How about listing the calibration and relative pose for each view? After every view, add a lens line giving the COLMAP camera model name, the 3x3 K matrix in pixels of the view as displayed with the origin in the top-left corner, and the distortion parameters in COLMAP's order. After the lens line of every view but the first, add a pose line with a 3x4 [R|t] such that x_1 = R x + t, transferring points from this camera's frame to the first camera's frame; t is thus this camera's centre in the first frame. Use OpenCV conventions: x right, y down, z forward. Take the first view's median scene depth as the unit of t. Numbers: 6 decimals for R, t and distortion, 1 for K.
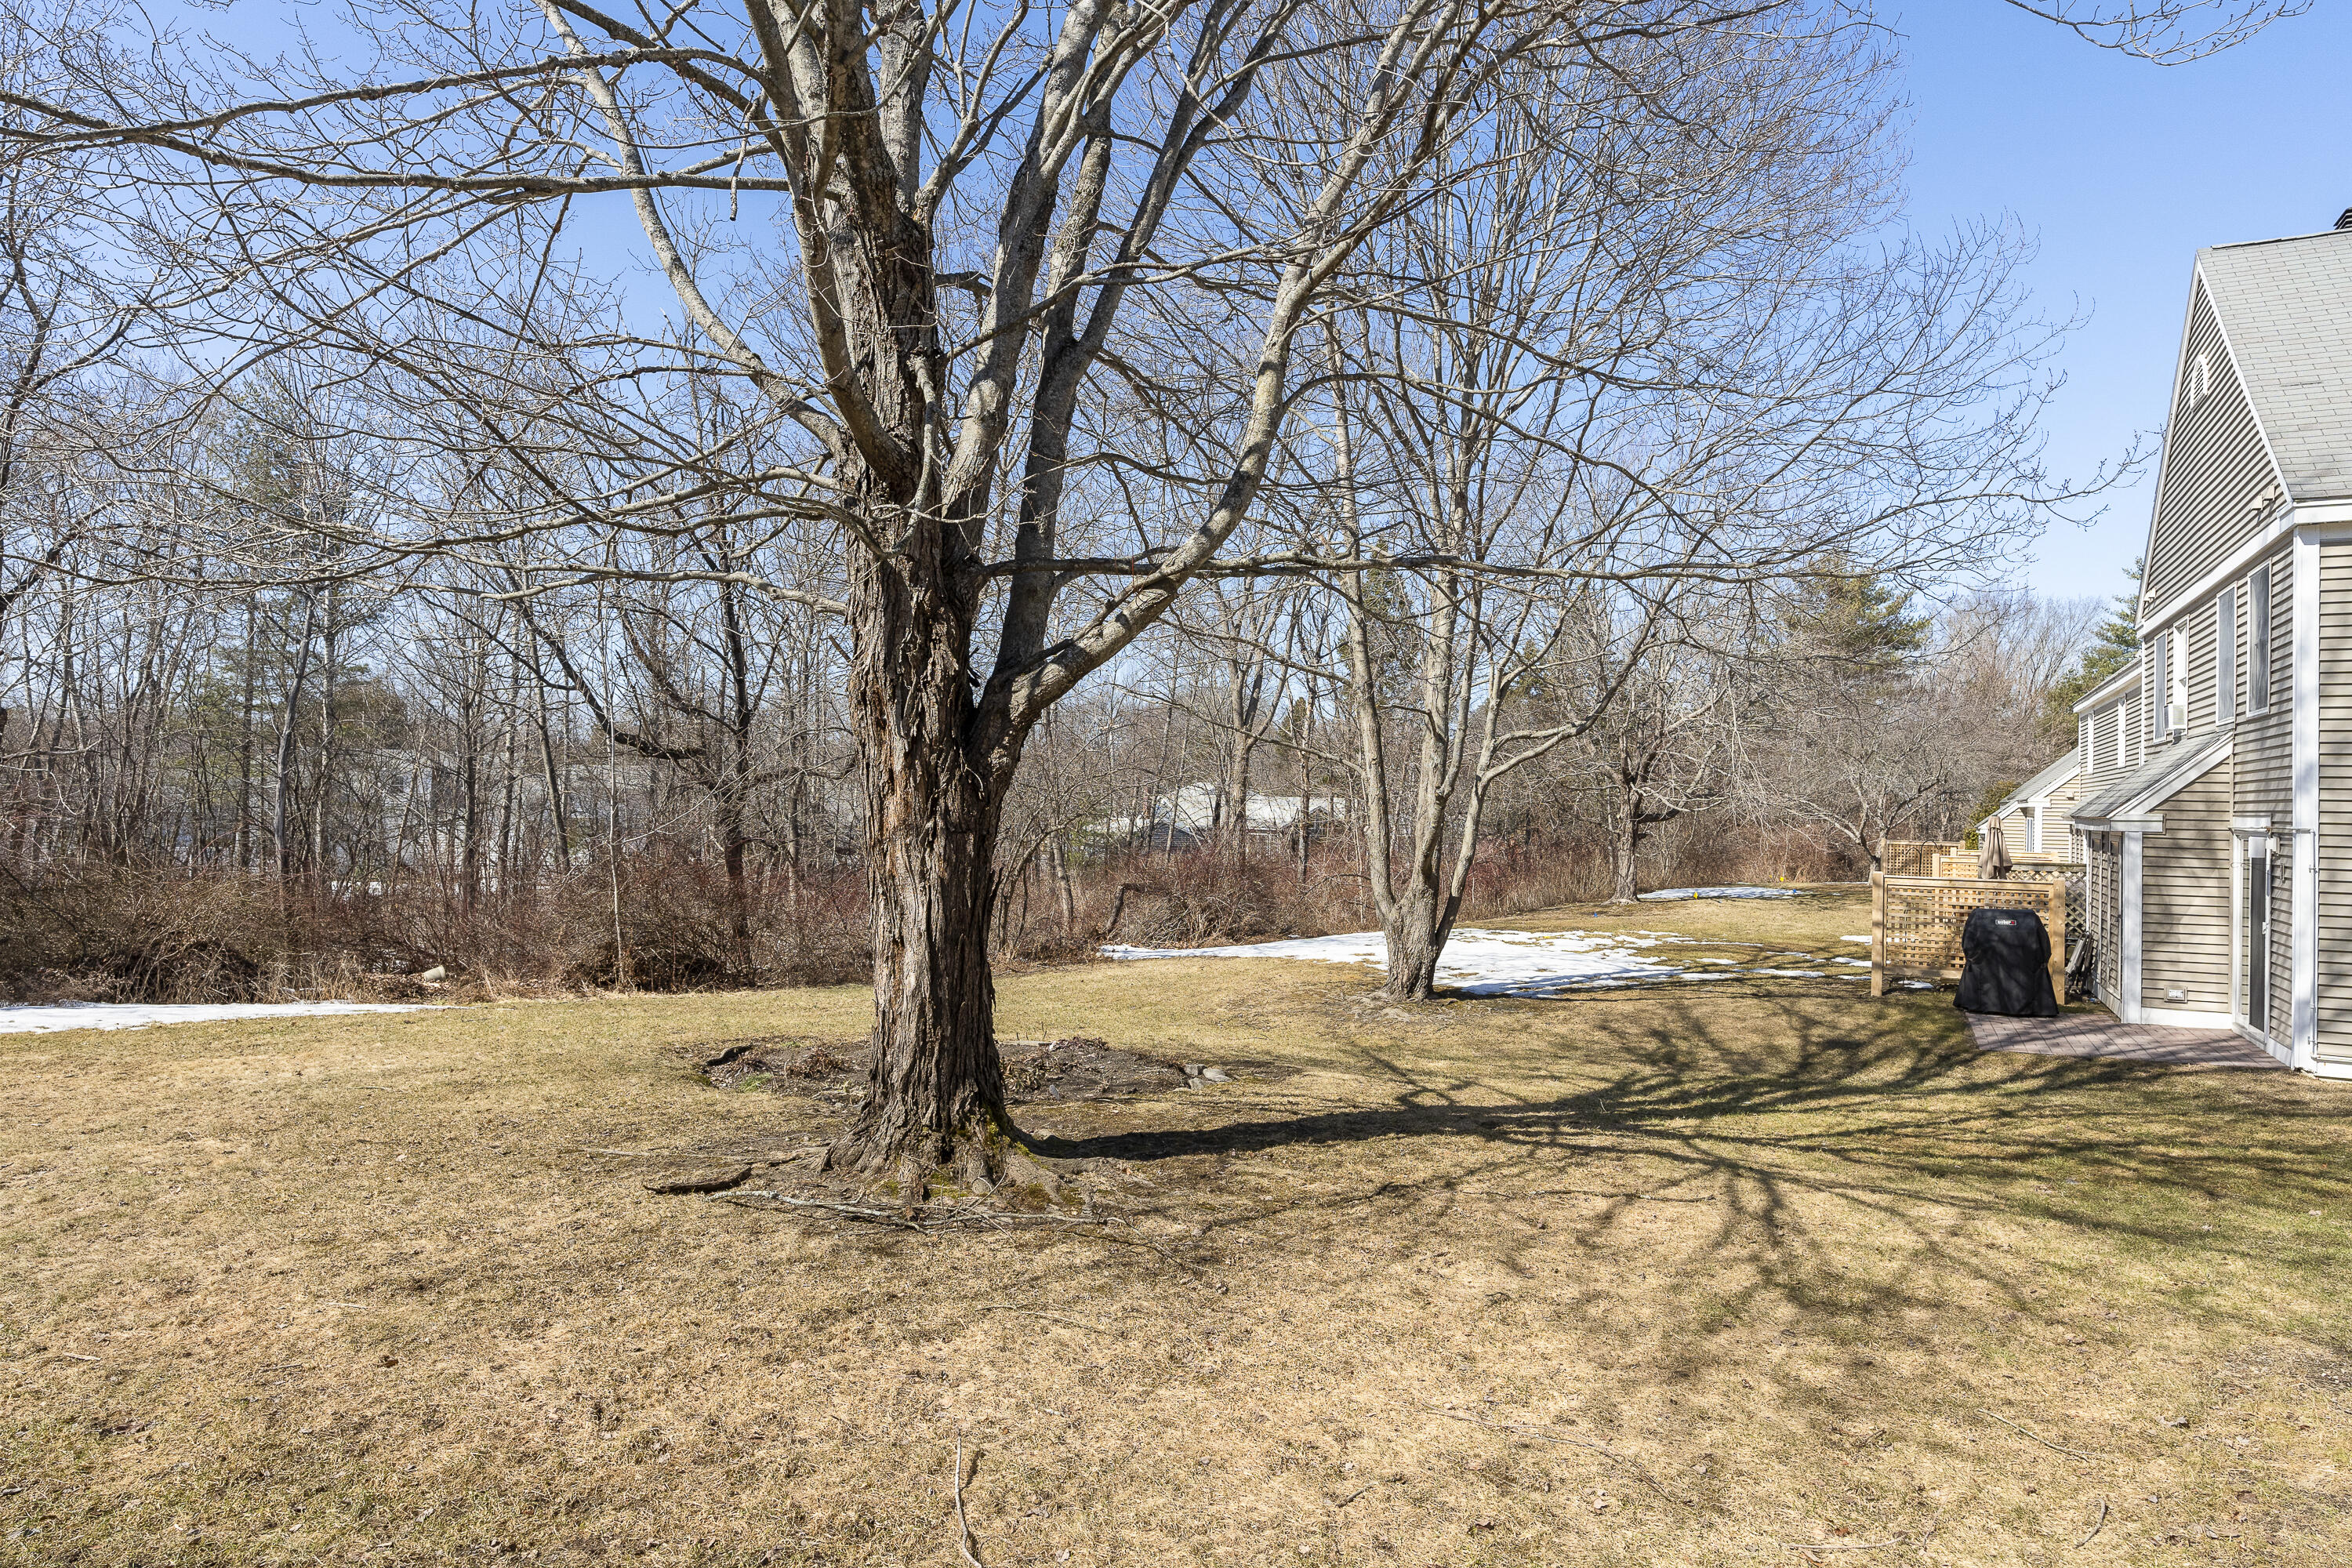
lens RADIAL K [[1394.3, 0, 1176.0], [0, 1394.3, 784.0], [0, 0, 1]] dist [0.000482, -0.000057]
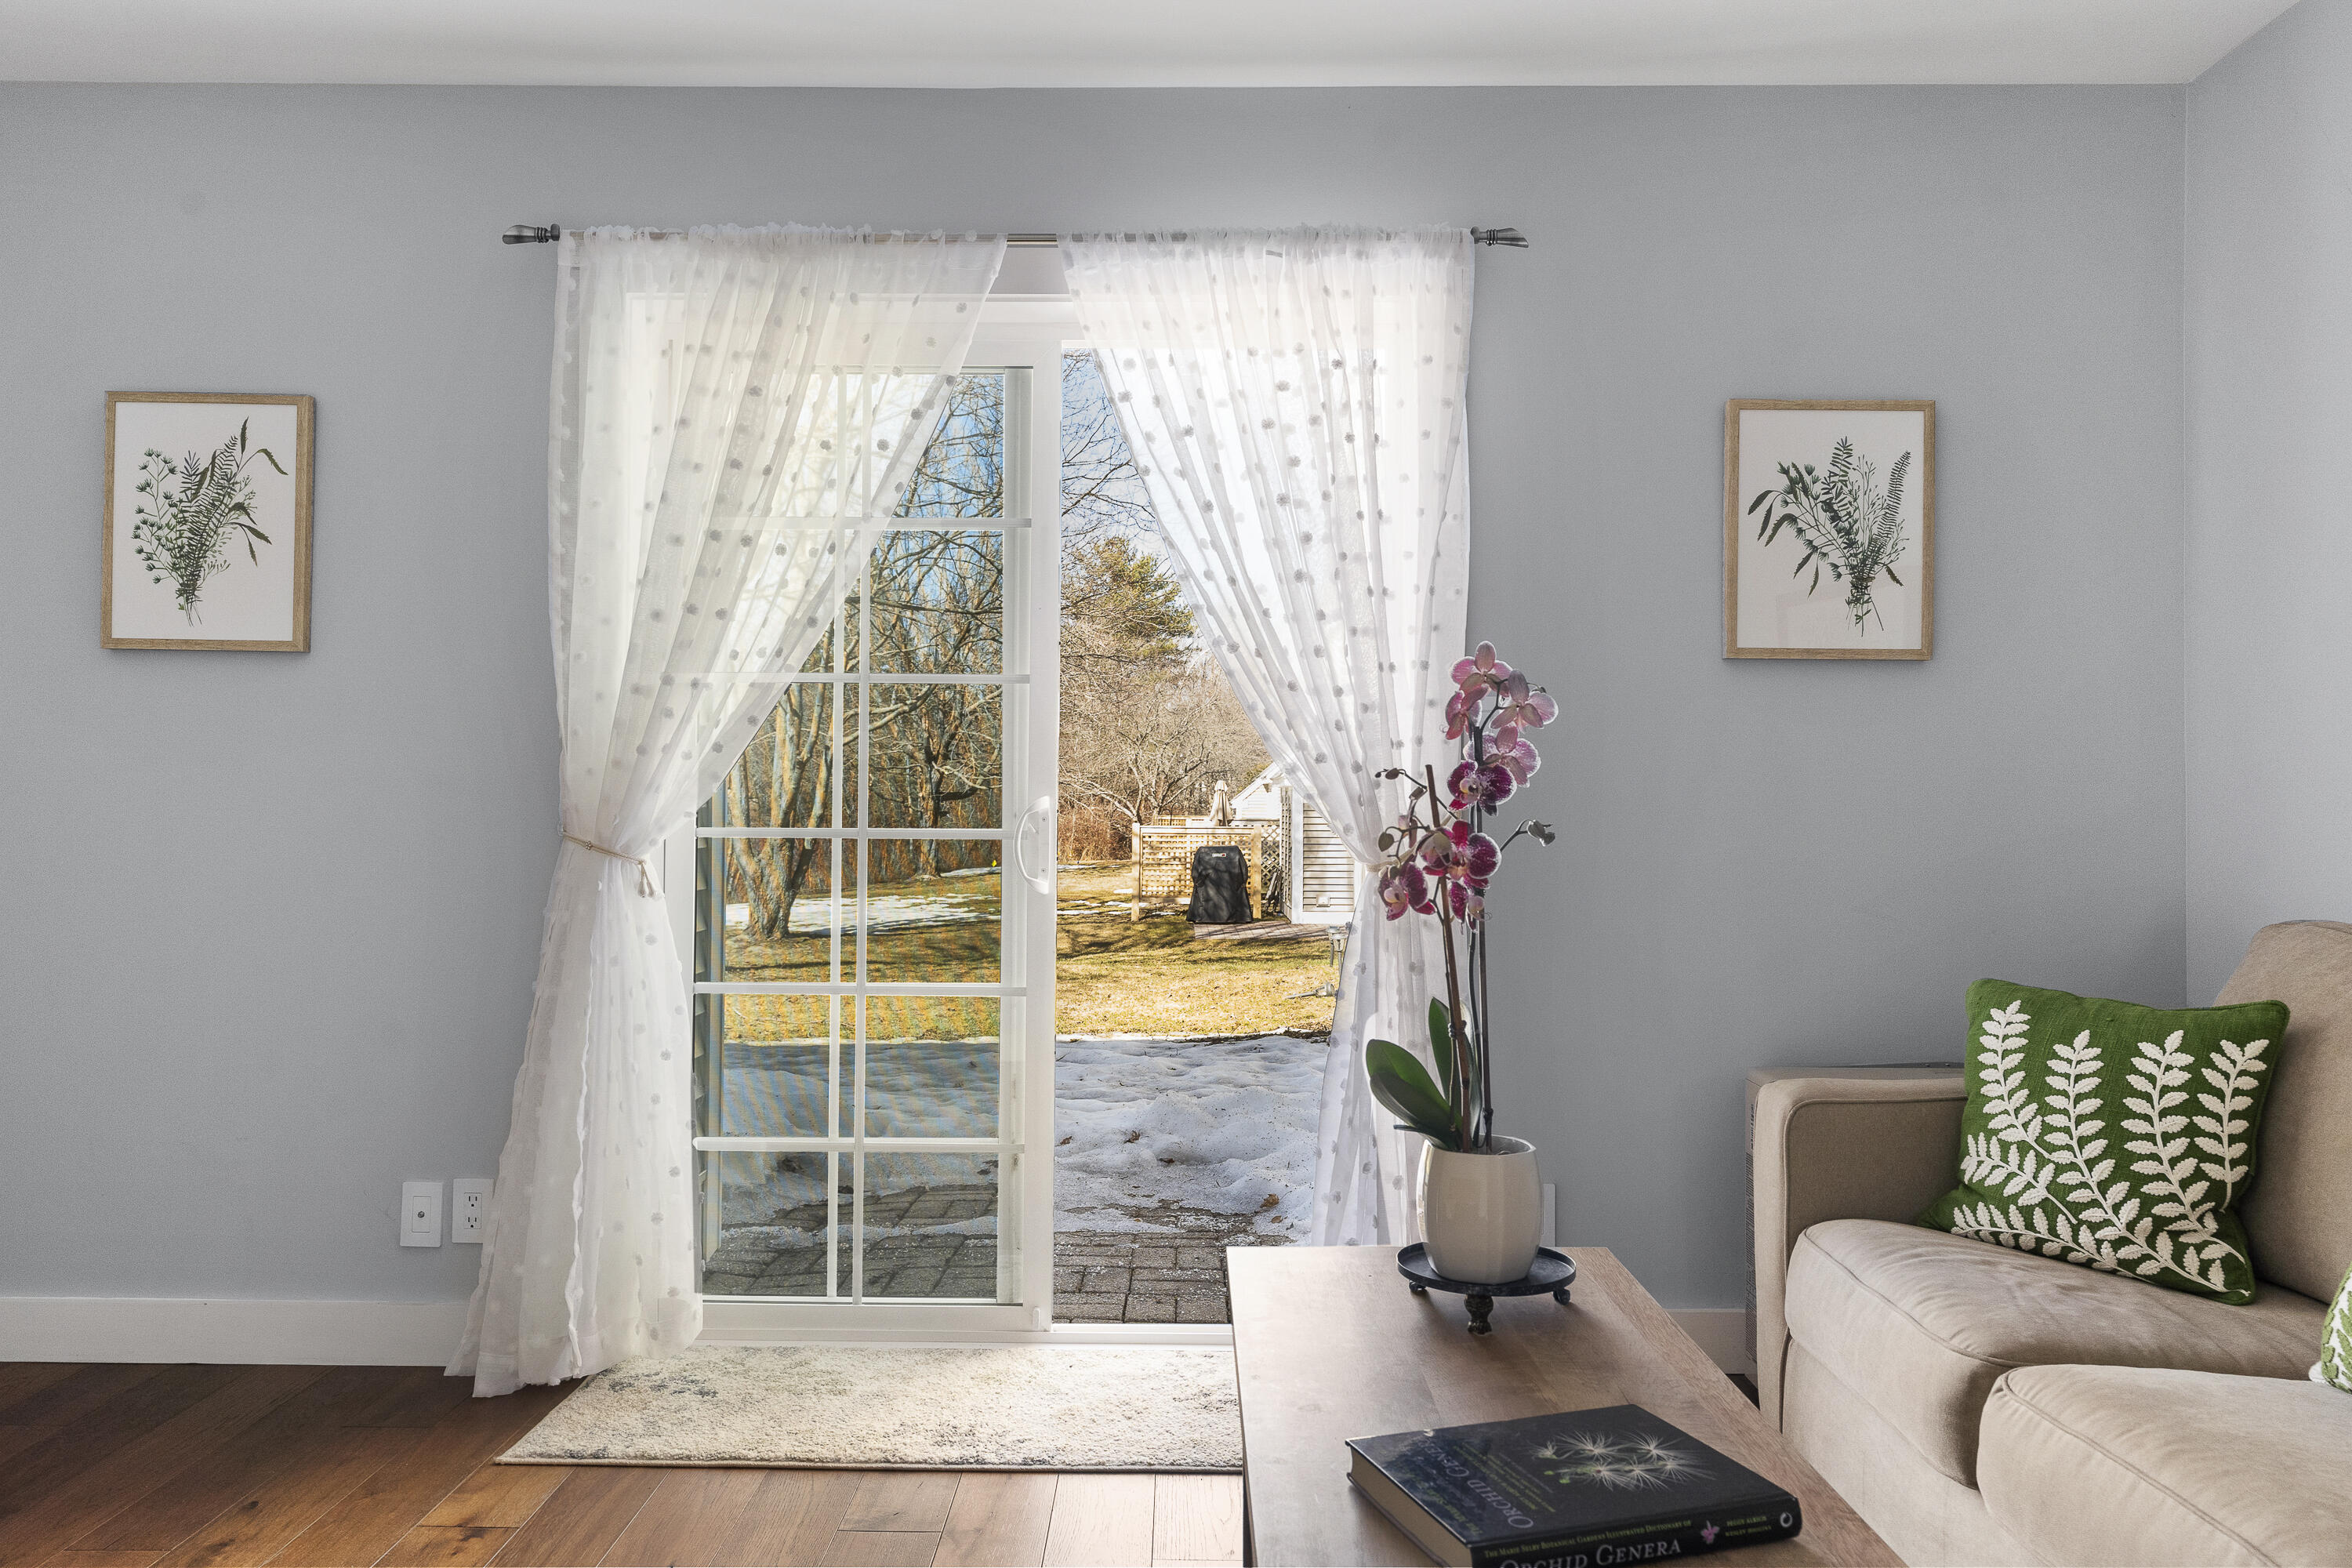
lens RADIAL K [[1717.7, 0, 1183.5], [0, 1717.7, 773.3], [0, 0, 1]] dist [-0.039019, 0.093632]
pose [[0.889235, 0.000228, 0.457451, -0.171759], [0.000515, 0.999999, -0.001500, 0.019037], [-0.457451, 0.001570, 0.889234, -0.406772]]
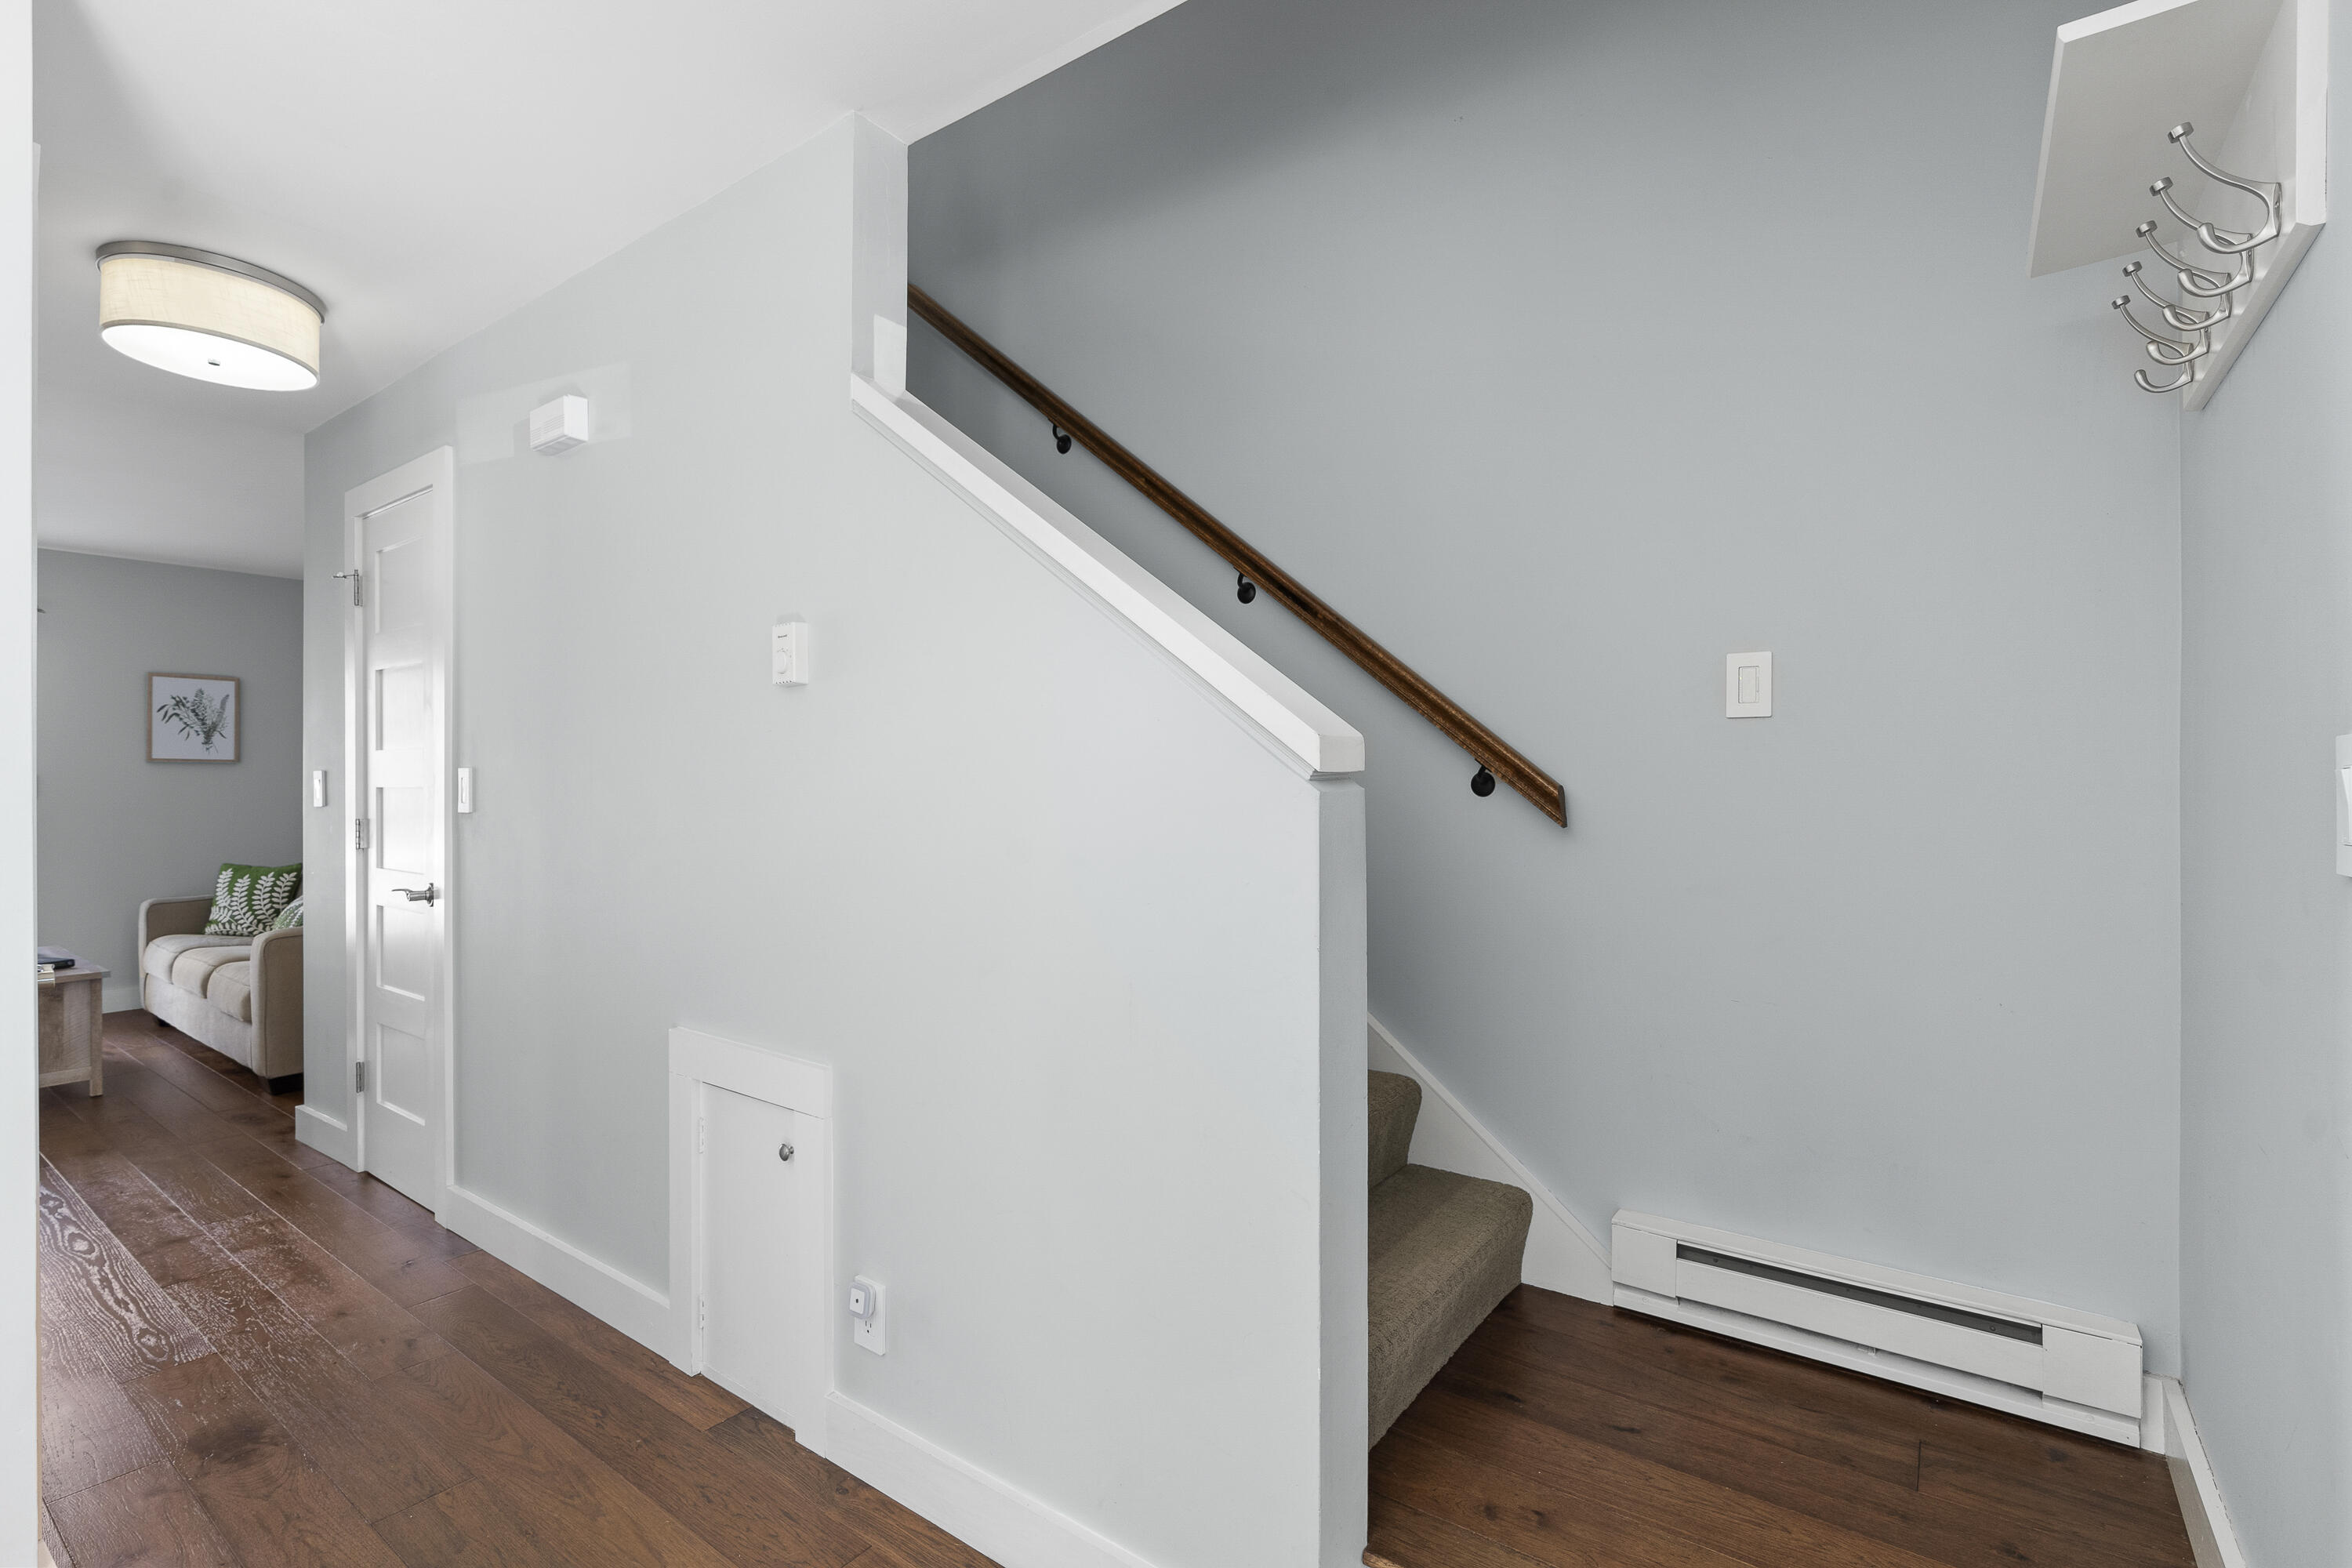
lens RADIAL K [[1118.2, 0, 1197.3], [0, 1118.2, 789.1], [0, 0, 1]] dist [0.001077, 0.001584]
pose [[0.169581, -0.017137, 0.985367, -0.356373], [-0.010359, 0.999763, 0.019170, 0.001739], [-0.985462, -0.013458, 0.169363, -0.703125]]
